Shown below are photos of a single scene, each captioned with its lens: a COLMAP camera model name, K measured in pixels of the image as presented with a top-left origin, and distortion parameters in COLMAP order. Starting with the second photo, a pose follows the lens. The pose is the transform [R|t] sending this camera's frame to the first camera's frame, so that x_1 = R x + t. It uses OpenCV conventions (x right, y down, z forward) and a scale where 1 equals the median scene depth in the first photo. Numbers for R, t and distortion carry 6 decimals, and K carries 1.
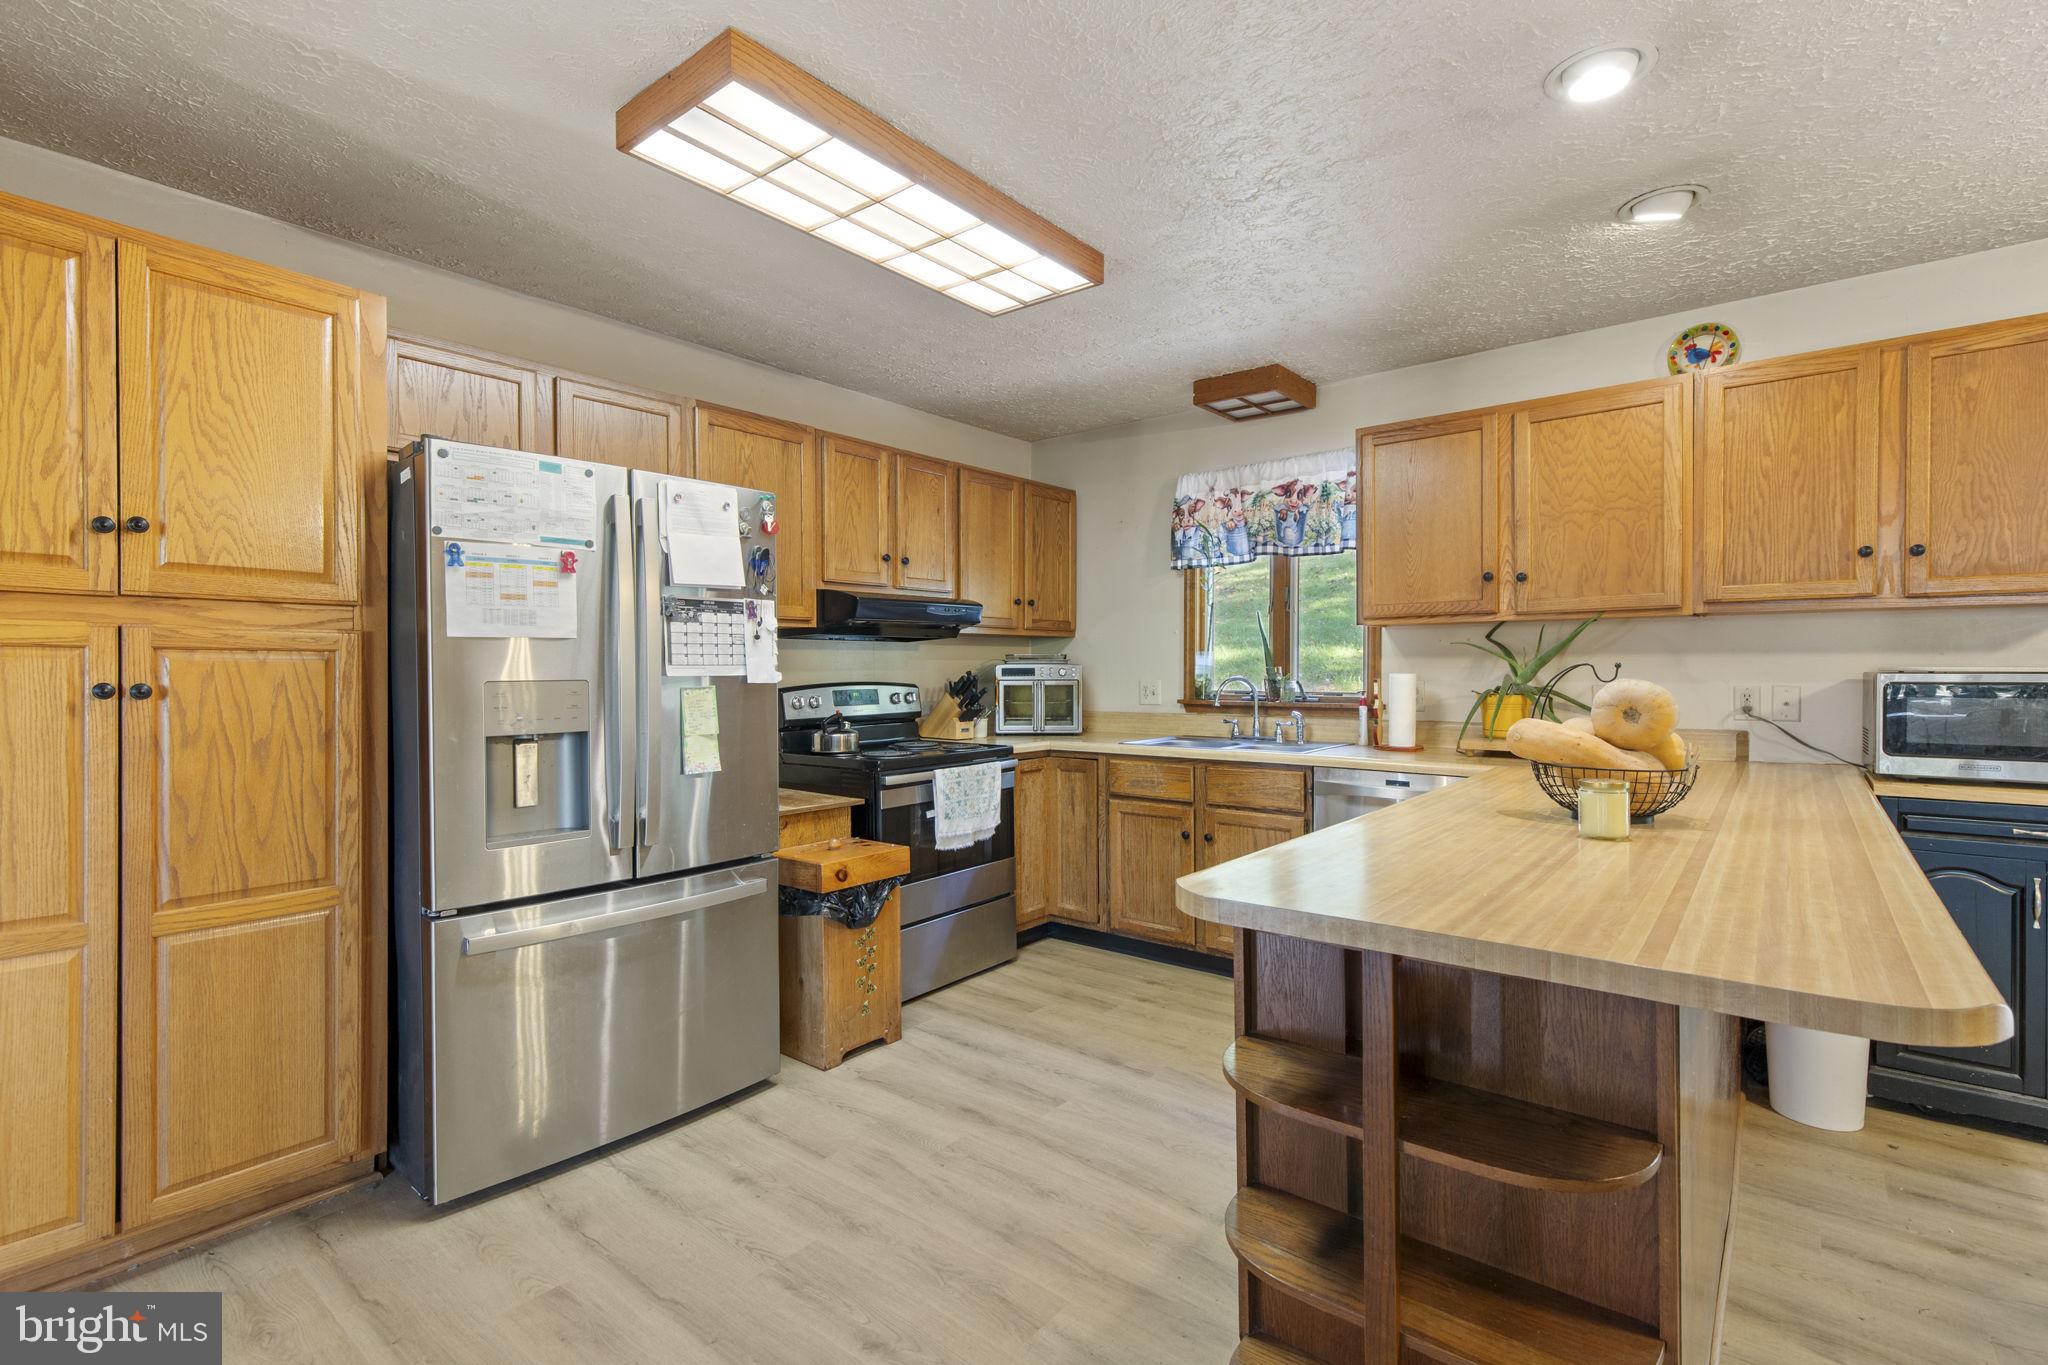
lens RADIAL K [[924.9, 0, 1048.6], [0, 924.9, 678.9], [0, 0, 1]] dist [0.002279, 0.000027]
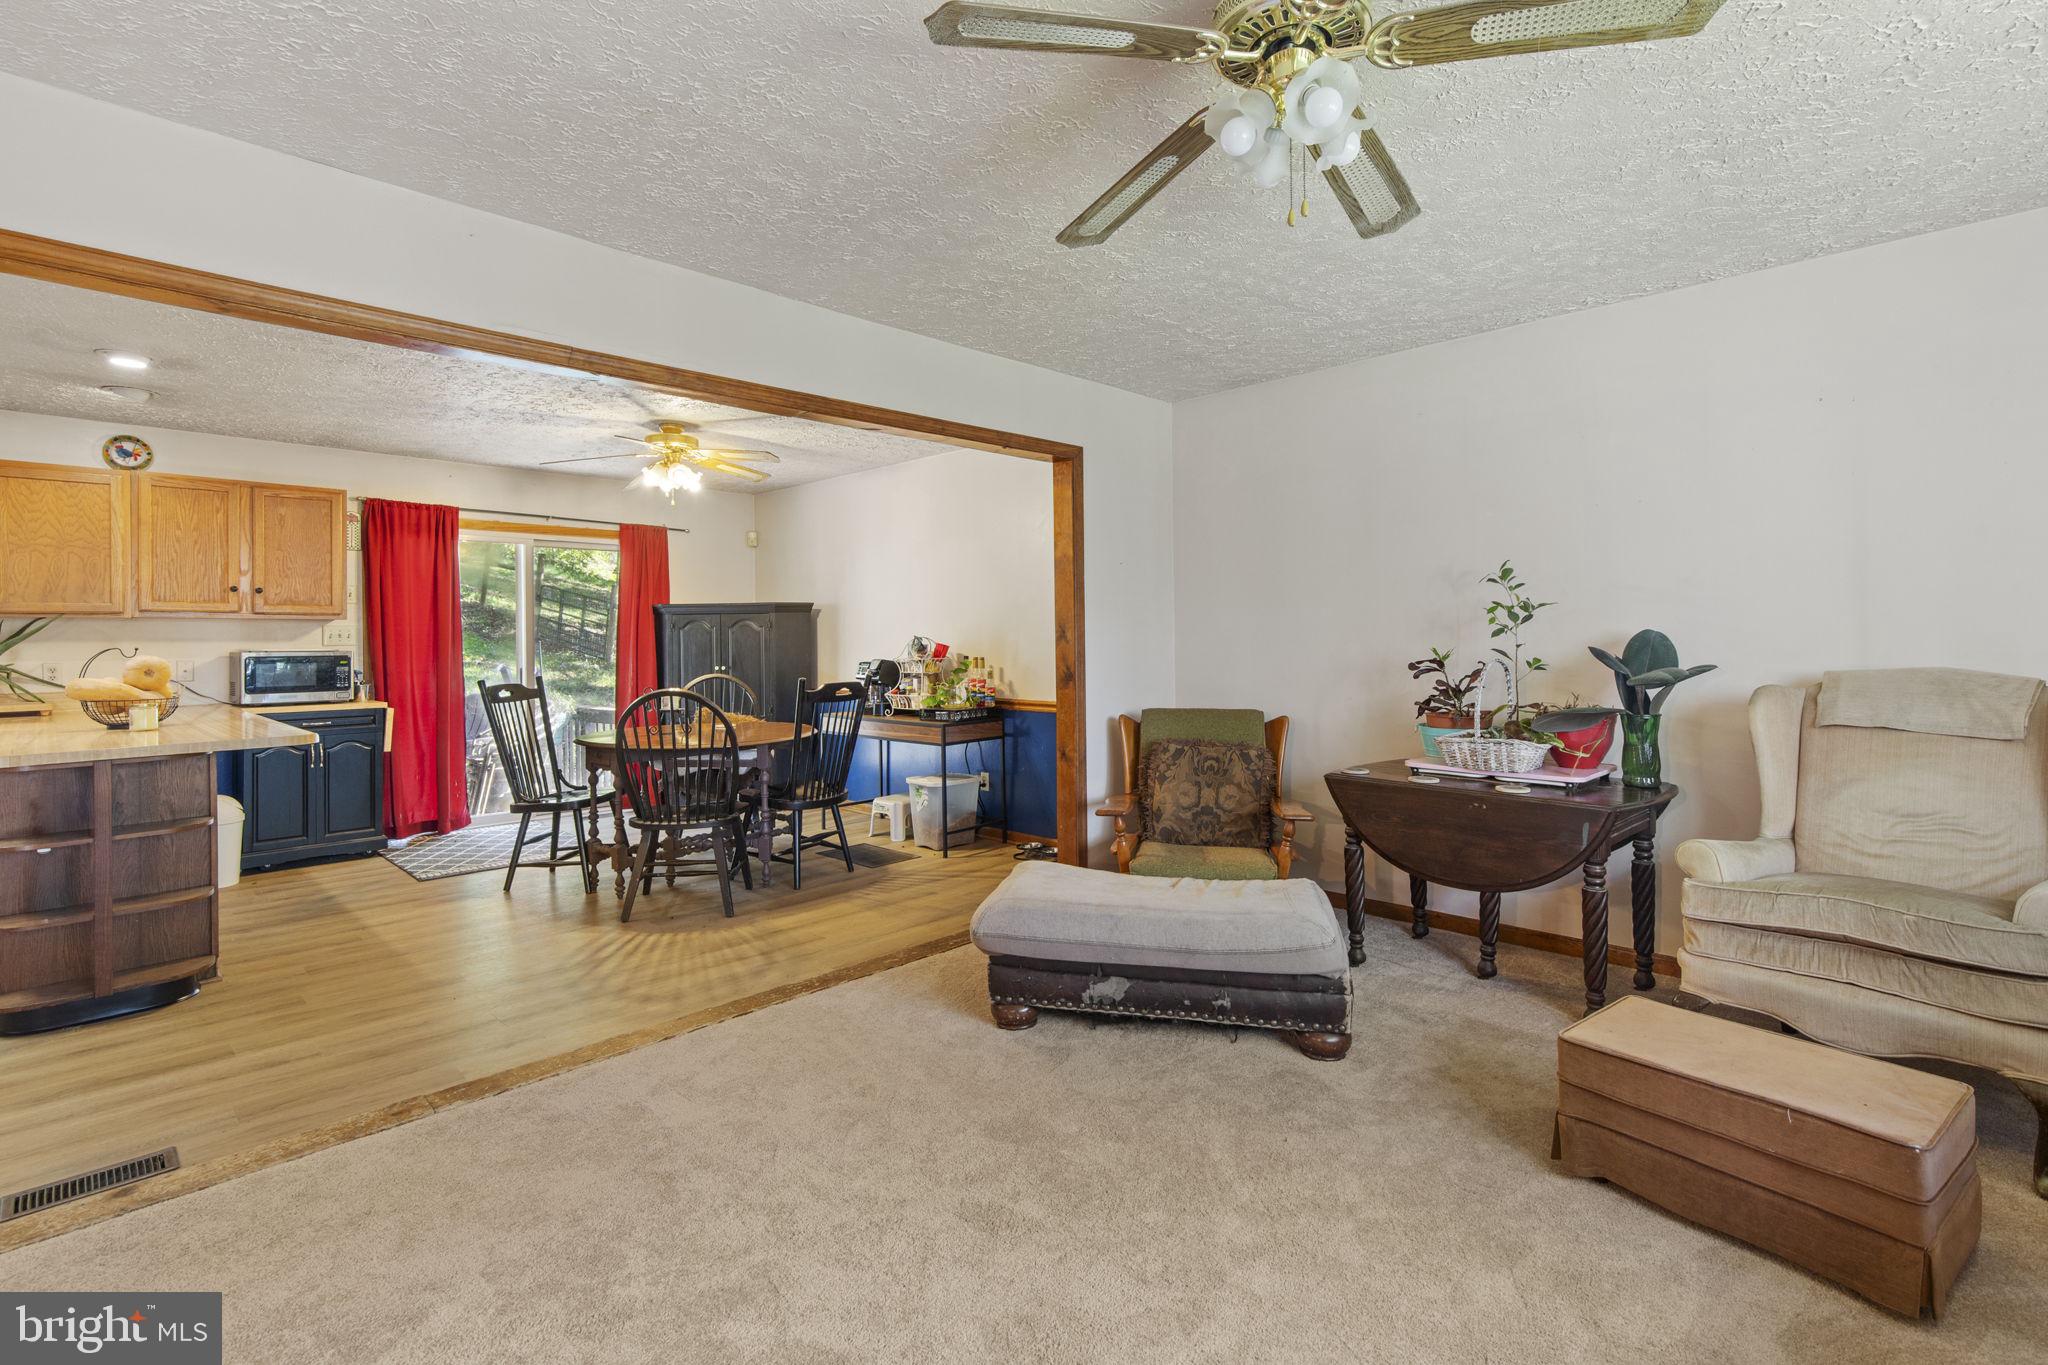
lens RADIAL K [[951.8, 0, 1024.6], [0, 951.8, 642.2], [0, 0, 1]] dist [0.003936, 0.000279]
pose [[0.098103, 0.002035, 0.995174, -0.775594], [0.017411, 0.999841, -0.003761, 0.006967], [-0.995024, 0.017696, 0.098052, -0.688481]]
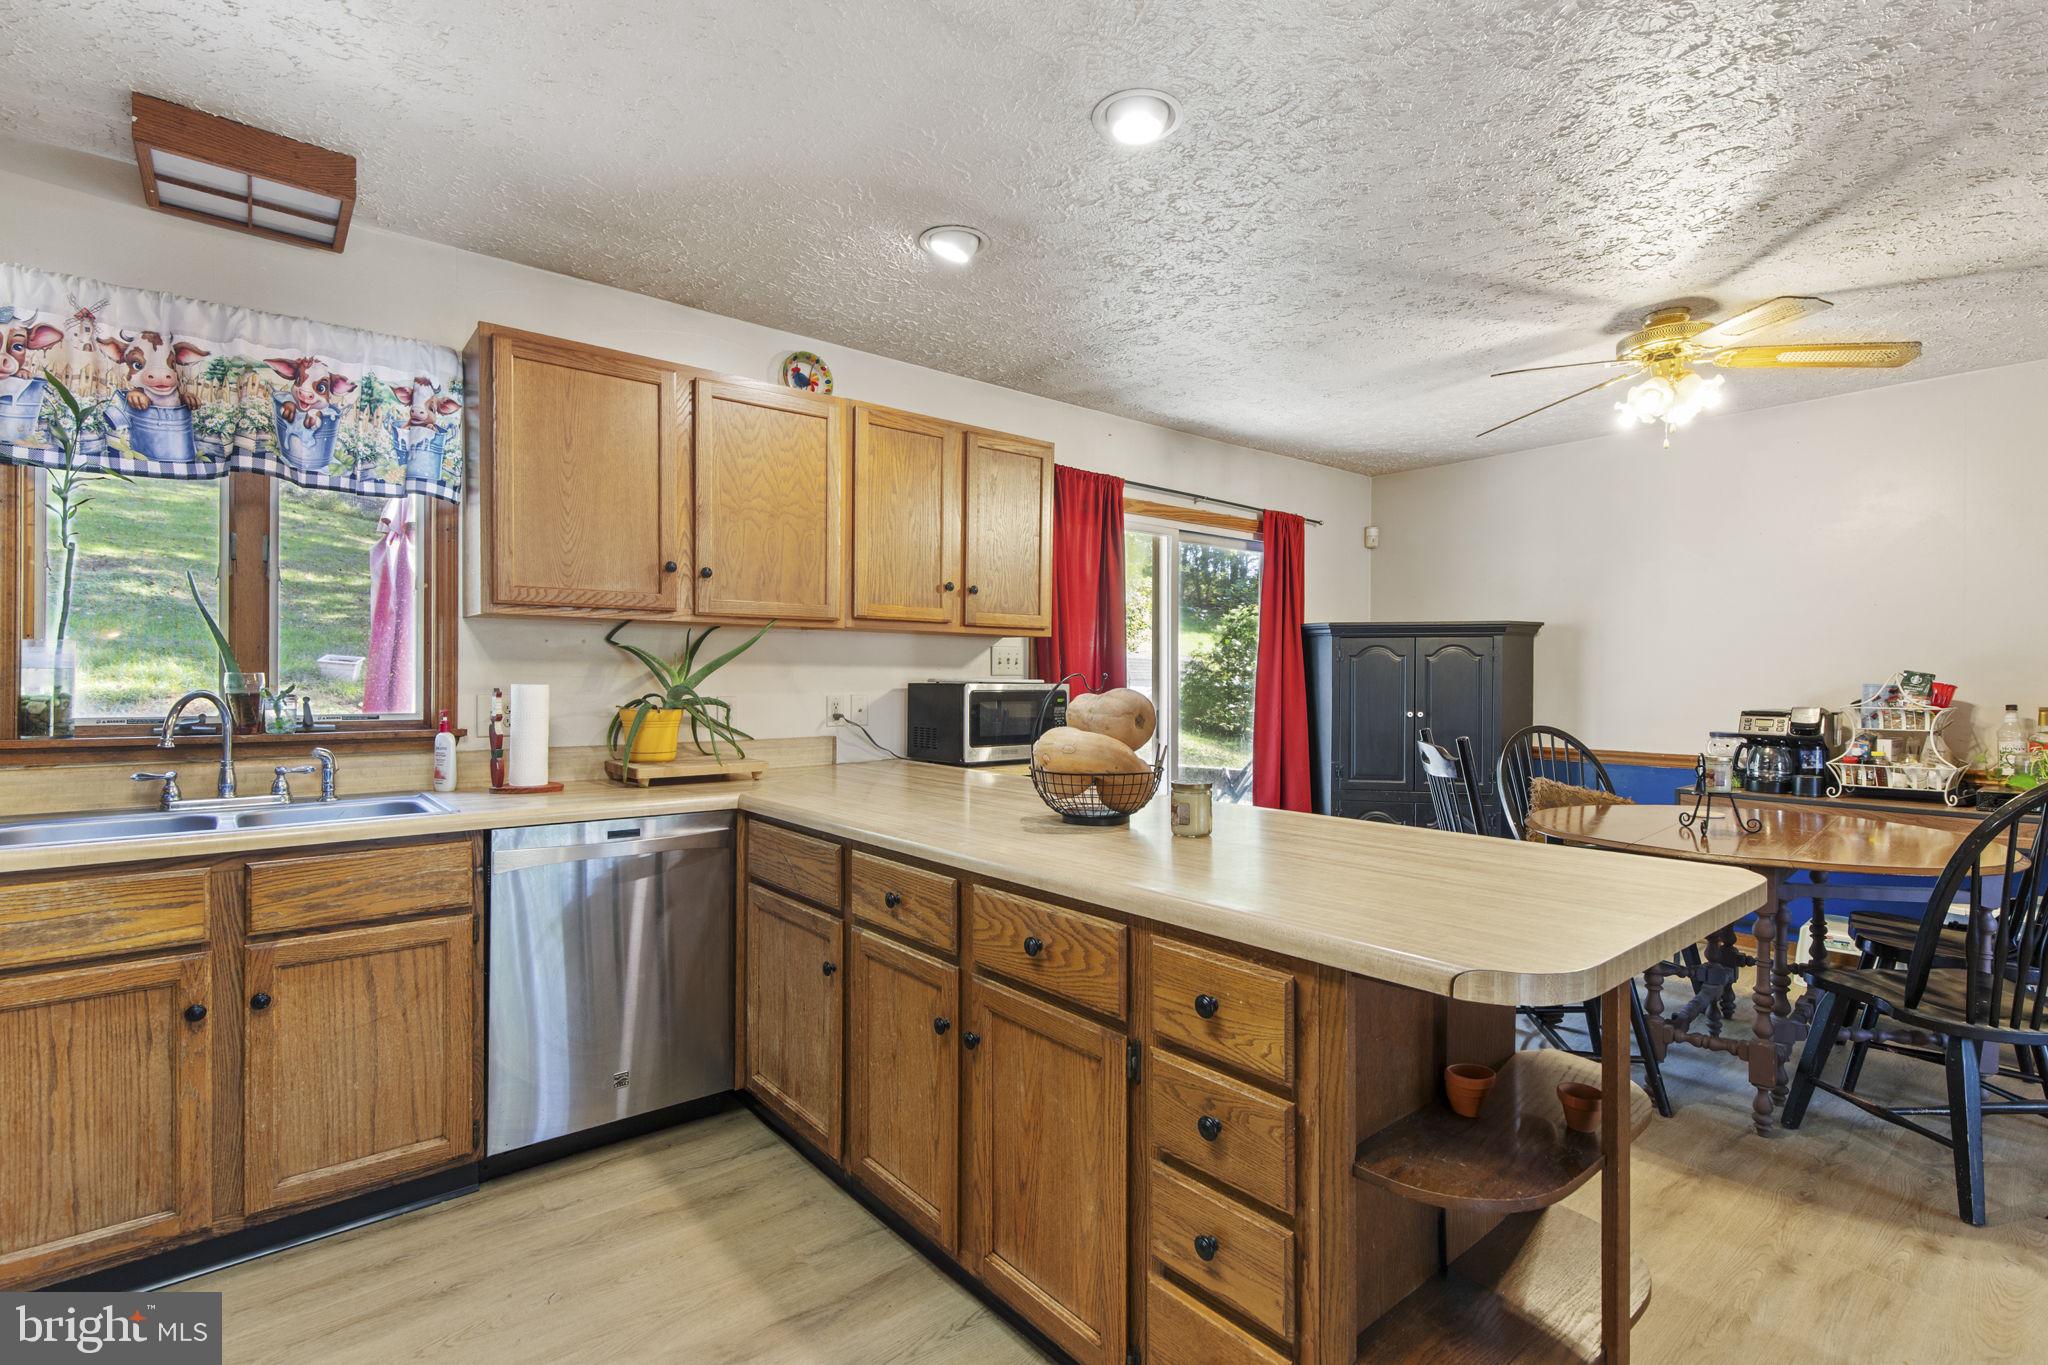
lens RADIAL K [[949.2, 0, 1024.0], [0, 949.2, 682.5], [0, 0, 1]] dist [0.001827, 0.000041]
pose [[0.210864, 0.000717, 0.977515, -0.294795], [0.004769, 0.999987, -0.001762, -0.004609], [-0.977504, 0.005033, 0.210858, 0.533197]]
